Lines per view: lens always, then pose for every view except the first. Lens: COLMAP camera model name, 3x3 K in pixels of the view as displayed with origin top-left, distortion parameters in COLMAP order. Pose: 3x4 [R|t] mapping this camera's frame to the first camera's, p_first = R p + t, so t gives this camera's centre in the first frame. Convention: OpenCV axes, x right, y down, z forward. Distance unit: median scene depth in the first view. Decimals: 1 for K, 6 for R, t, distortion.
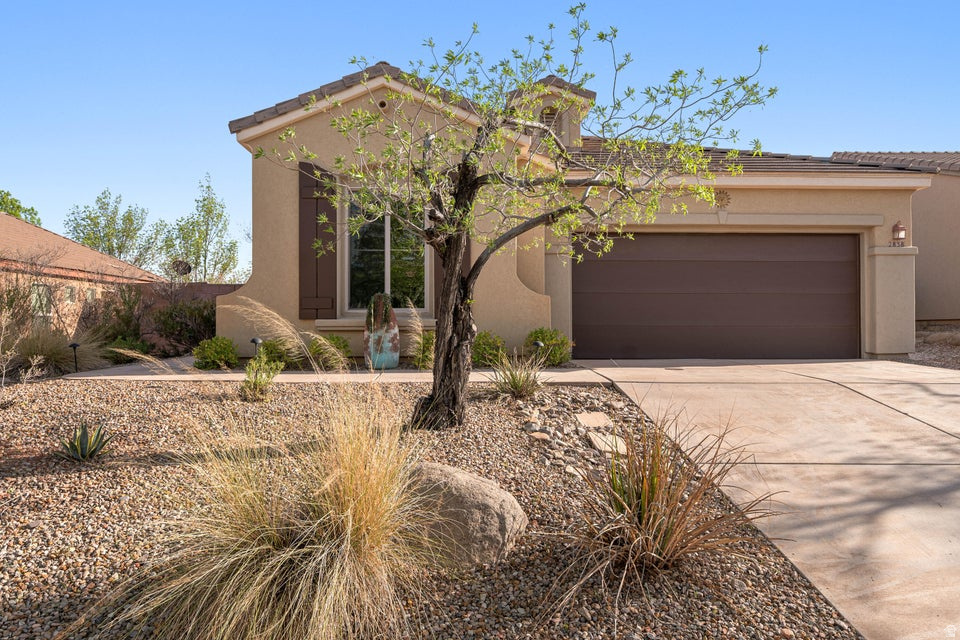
lens RADIAL K [[637.2, 0, 480.1], [0, 637.2, 325.4], [0, 0, 1]] dist [-0.004796, -0.001297]
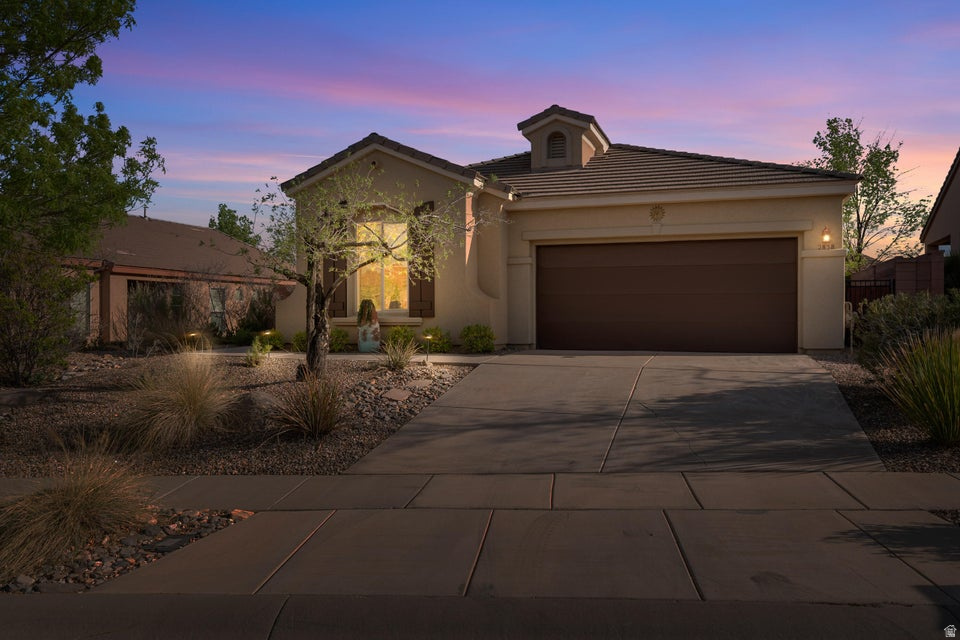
lens RADIAL K [[773.7, 0, 480.1], [0, 773.7, 315.4], [0, 0, 1]] dist [-0.046876, 0.000266]
pose [[0.929538, 0.000635, -0.368726, 0.689681], [0.000295, 0.999997, 0.002465, -0.018108], [0.368727, -0.002400, 0.929535, -0.489108]]
